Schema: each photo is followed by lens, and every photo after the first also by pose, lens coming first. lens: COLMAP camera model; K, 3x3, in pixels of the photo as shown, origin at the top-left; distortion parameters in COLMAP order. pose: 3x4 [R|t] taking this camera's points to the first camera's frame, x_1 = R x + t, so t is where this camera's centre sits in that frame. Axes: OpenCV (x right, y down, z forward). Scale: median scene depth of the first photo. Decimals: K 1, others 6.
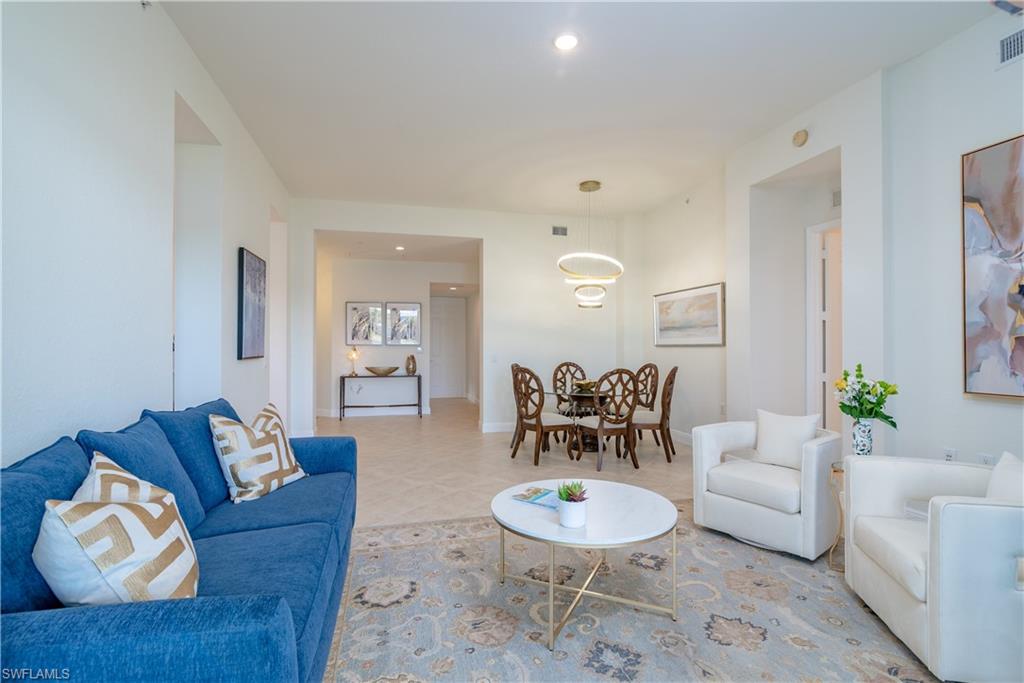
lens RADIAL K [[476.5, 0, 519.4], [0, 476.5, 341.1], [0, 0, 1]] dist [-0.004344, -0.002104]
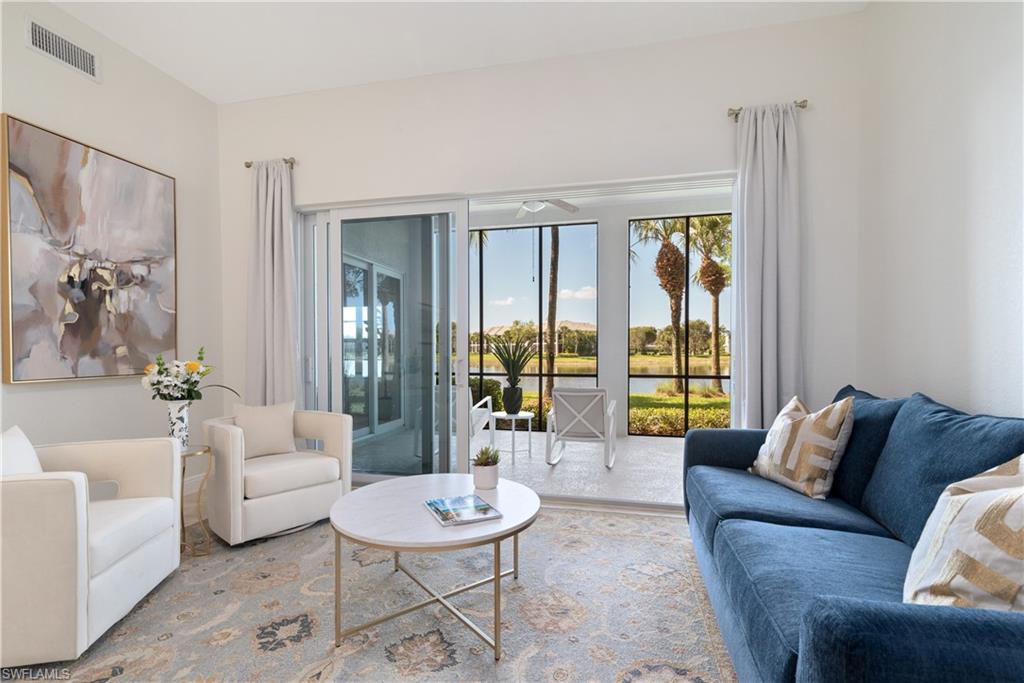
lens RADIAL K [[476.5, 0, 507.3], [0, 476.5, 352.1], [0, 0, 1]] dist [-0.004344, -0.002104]
pose [[-0.880961, -0.000015, 0.473189, -0.339600], [-0.003883, 0.999967, -0.007196, 0.059551], [-0.473173, -0.008177, -0.880932, 1.454548]]
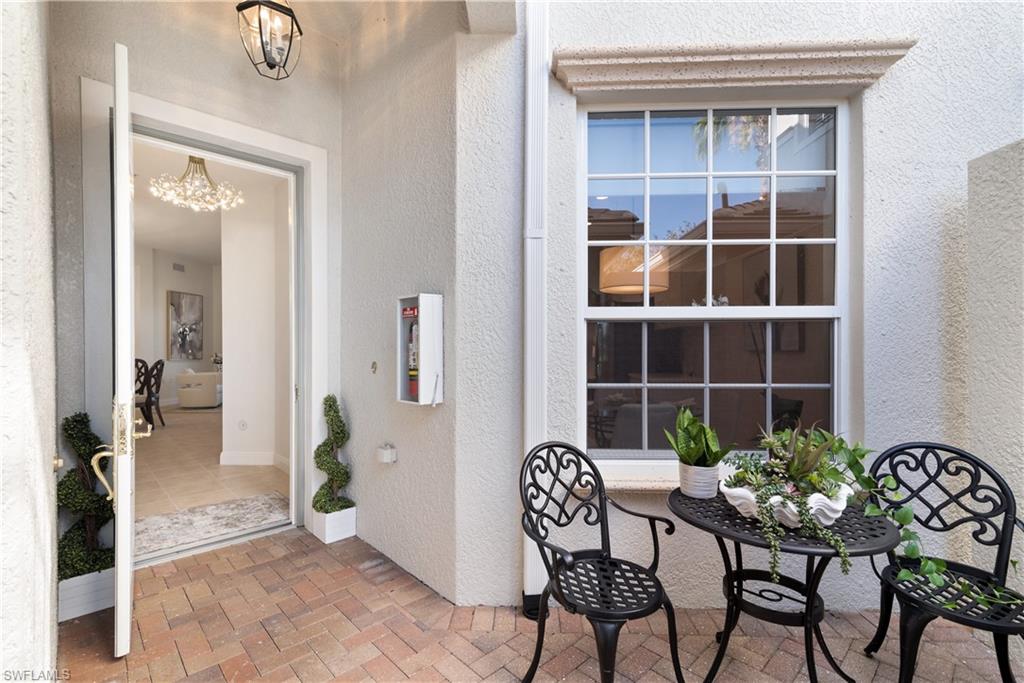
lens RADIAL K [[476.5, 0, 512.5], [0, 476.5, 346.9], [0, 0, 1]] dist [-0.004344, -0.002104]
pose [[-0.948688, 0.001362, 0.316211, -2.733356], [-0.004100, 0.999854, -0.016607, 0.066541], [-0.316187, -0.017051, -0.948544, 3.782442]]
